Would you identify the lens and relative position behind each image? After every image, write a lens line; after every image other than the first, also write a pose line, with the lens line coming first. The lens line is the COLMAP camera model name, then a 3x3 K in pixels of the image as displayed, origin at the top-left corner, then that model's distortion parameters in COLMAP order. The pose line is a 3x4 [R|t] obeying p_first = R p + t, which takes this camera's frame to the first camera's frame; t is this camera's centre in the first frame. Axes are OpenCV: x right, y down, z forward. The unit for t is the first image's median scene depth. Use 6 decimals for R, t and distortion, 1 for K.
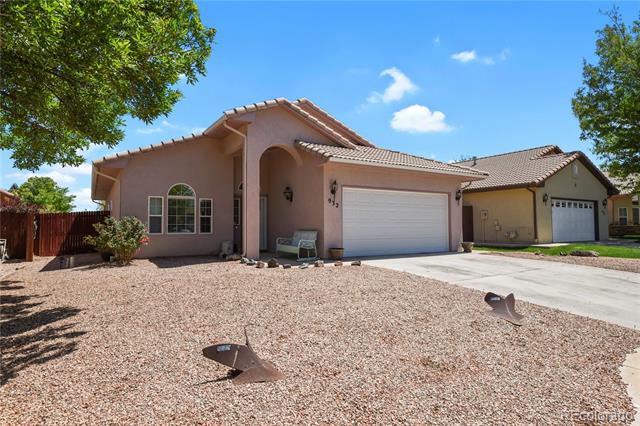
lens RADIAL K [[377.6, 0, 320.1], [0, 377.6, 218.4], [0, 0, 1]] dist [-0.035223, -0.000696]
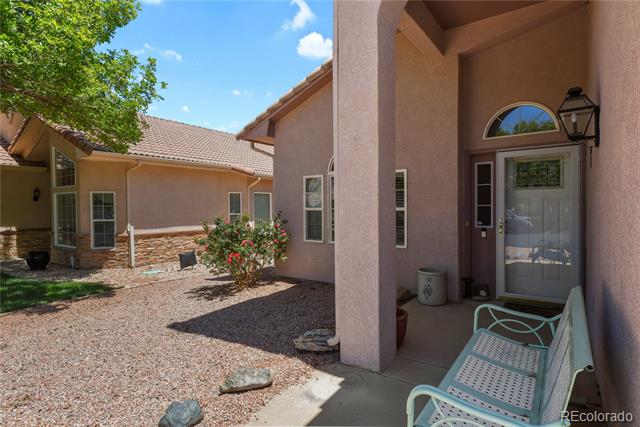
lens RADIAL K [[339.8, 0, 330.3], [0, 339.8, 215.3], [0, 0, 1]] dist [-0.045647, -0.001198]
pose [[0.408872, 0.023948, -0.912277, 0.039075], [0.026388, 0.998927, 0.038050, -0.016157], [0.912210, -0.039631, 0.407802, 0.776624]]
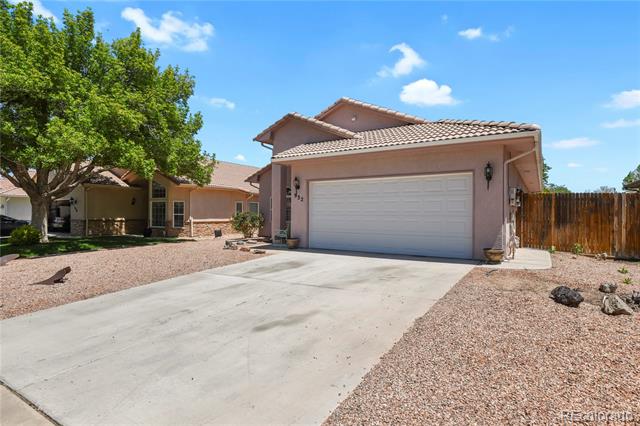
lens RADIAL K [[341.1, 0, 326.5], [0, 341.1, 214.2], [0, 0, 1]] dist [-0.032693, -0.000218]
pose [[0.429503, 0.005052, -0.903051, 0.851645], [0.012809, 0.999850, 0.011685, -0.002248], [0.902975, -0.016586, 0.429373, 0.575237]]
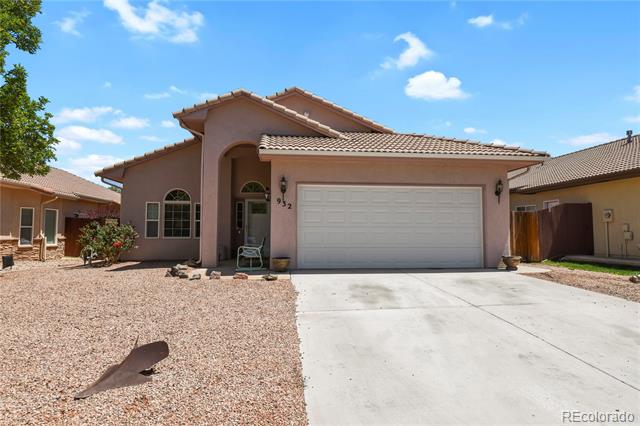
lens RADIAL K [[378.9, 0, 323.0], [0, 378.9, 216.3], [0, 0, 1]] dist [-0.008440, -0.006819]
pose [[0.900072, -0.012611, -0.435560, 0.424368], [0.003818, 0.999771, -0.021057, 0.004769], [0.435725, 0.017290, 0.899914, 0.249952]]
